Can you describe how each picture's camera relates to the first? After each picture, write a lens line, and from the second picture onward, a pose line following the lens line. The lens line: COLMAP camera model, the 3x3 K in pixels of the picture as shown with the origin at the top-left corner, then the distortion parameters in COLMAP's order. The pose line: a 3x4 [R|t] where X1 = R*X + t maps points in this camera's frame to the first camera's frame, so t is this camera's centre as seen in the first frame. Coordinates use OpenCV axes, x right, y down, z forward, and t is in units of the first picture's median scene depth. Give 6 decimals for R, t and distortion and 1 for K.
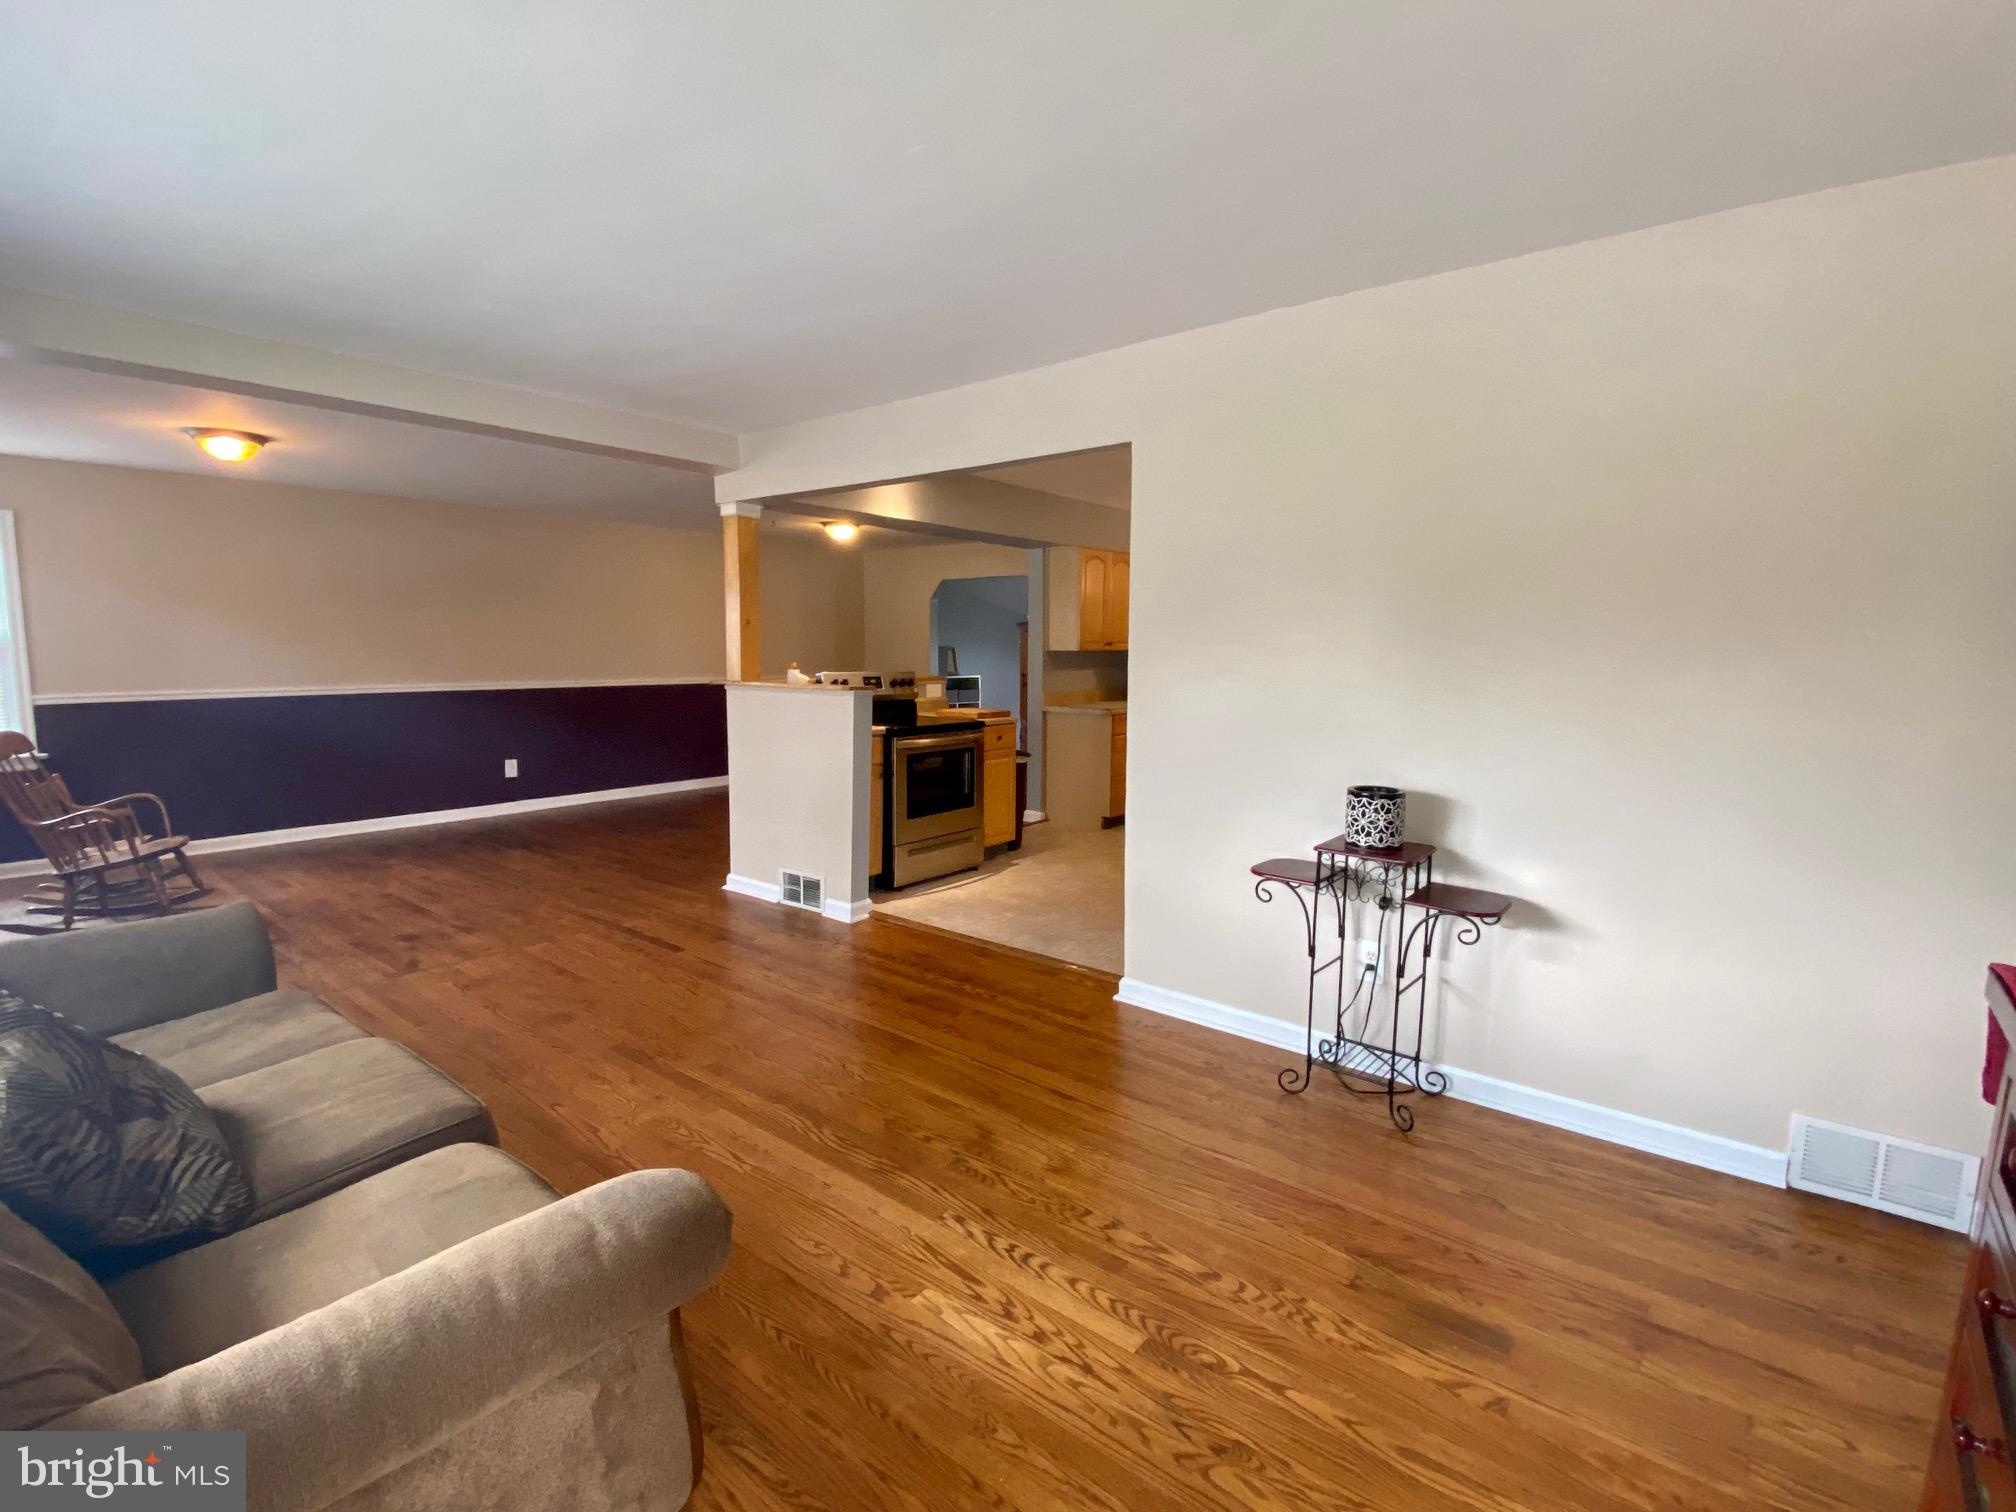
lens RADIAL K [[947.9, 0, 990.4], [0, 947.9, 741.4], [0, 0, 1]] dist [0.012500, -0.008024]
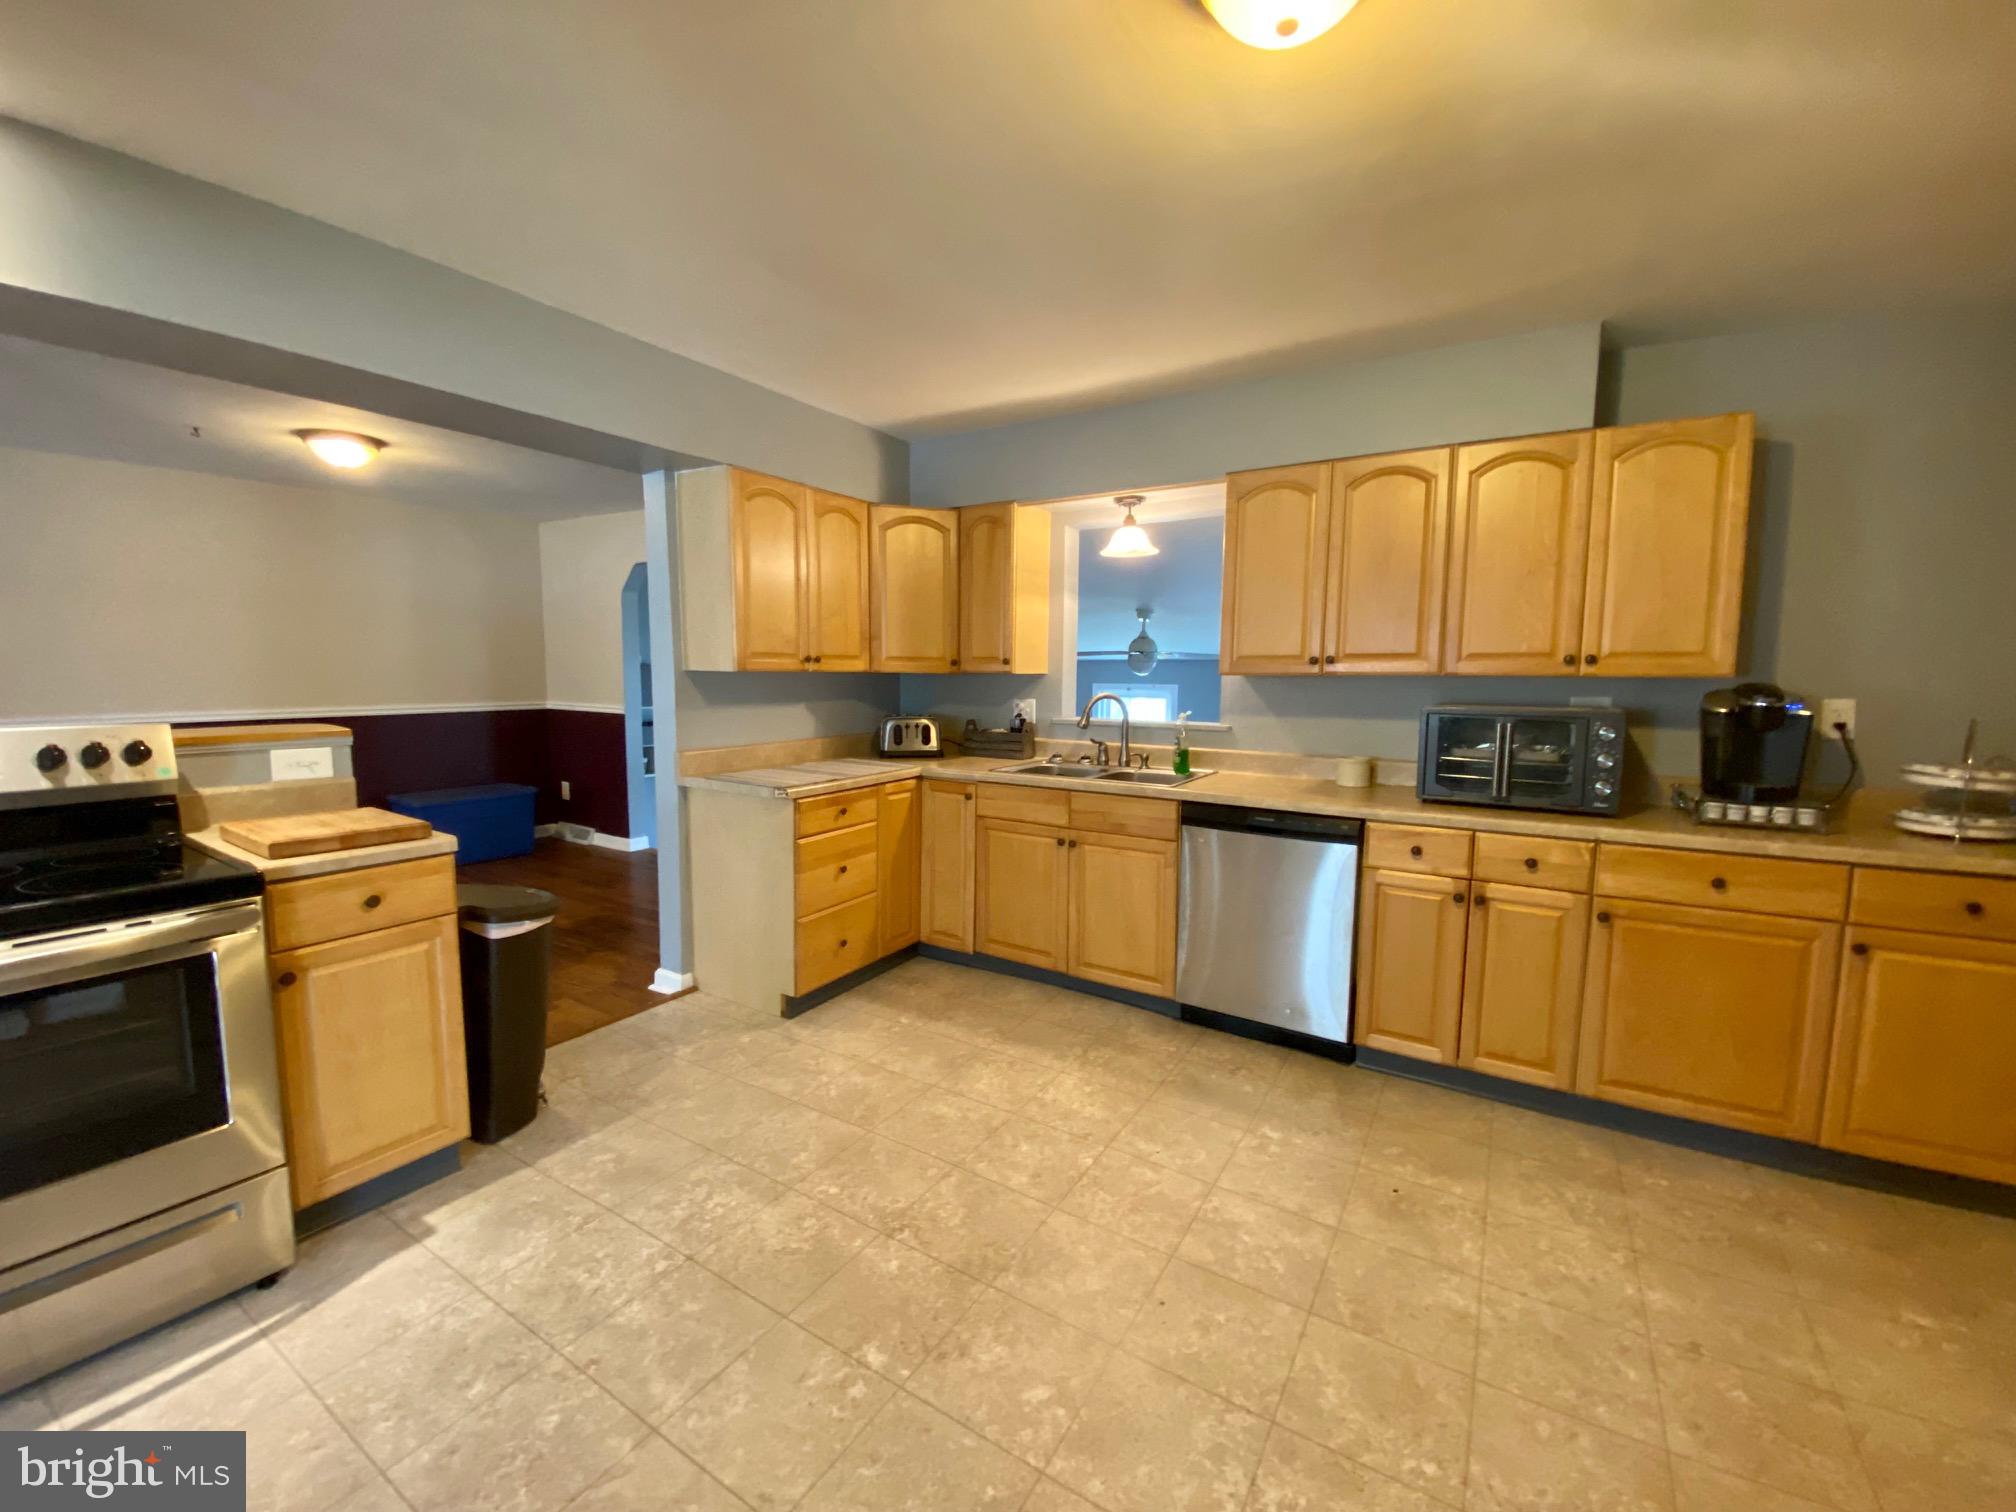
lens RADIAL K [[821.2, 0, 1003.8], [0, 821.2, 750.5], [0, 0, 1]] dist [0.007650, -0.012273]
pose [[0.990607, -0.007077, 0.136553, 0.172891], [0.007675, 0.999963, -0.003855, -0.049402], [-0.136521, 0.004866, 0.990625, 0.529373]]
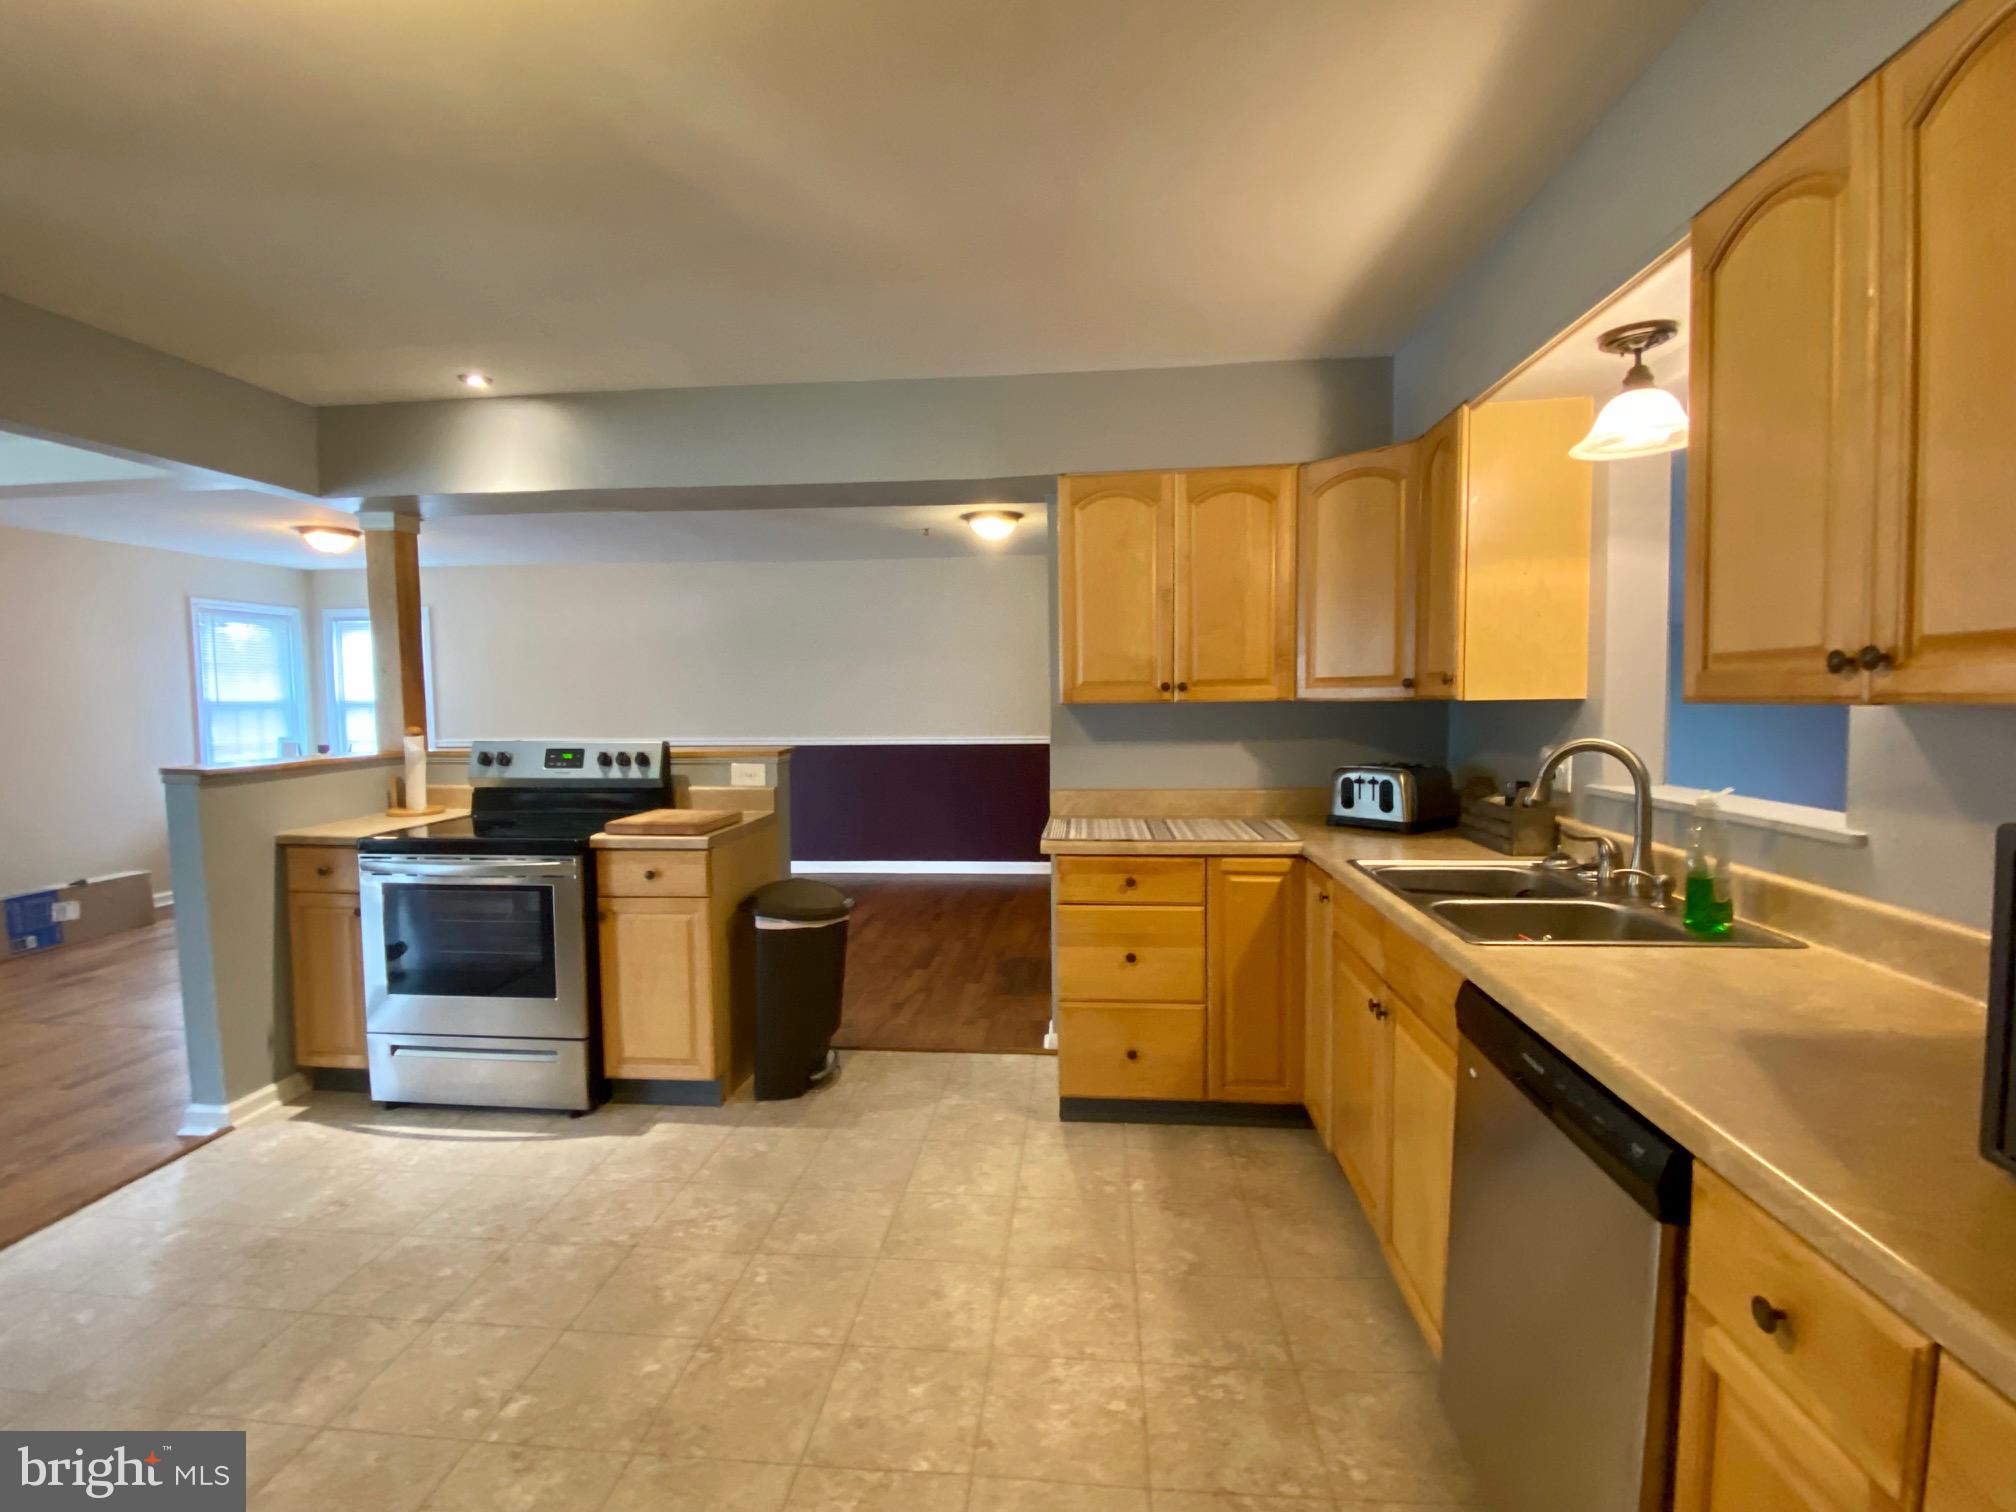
lens RADIAL K [[947.9, 0, 997.7], [0, 947.9, 747.7], [0, 0, 1]] dist [0.012500, -0.008024]
pose [[0.555061, 0.035926, -0.831034, 0.444855], [-0.073355, 0.997289, -0.005881, -0.068868], [0.828569, 0.064225, 0.556191, 0.711963]]
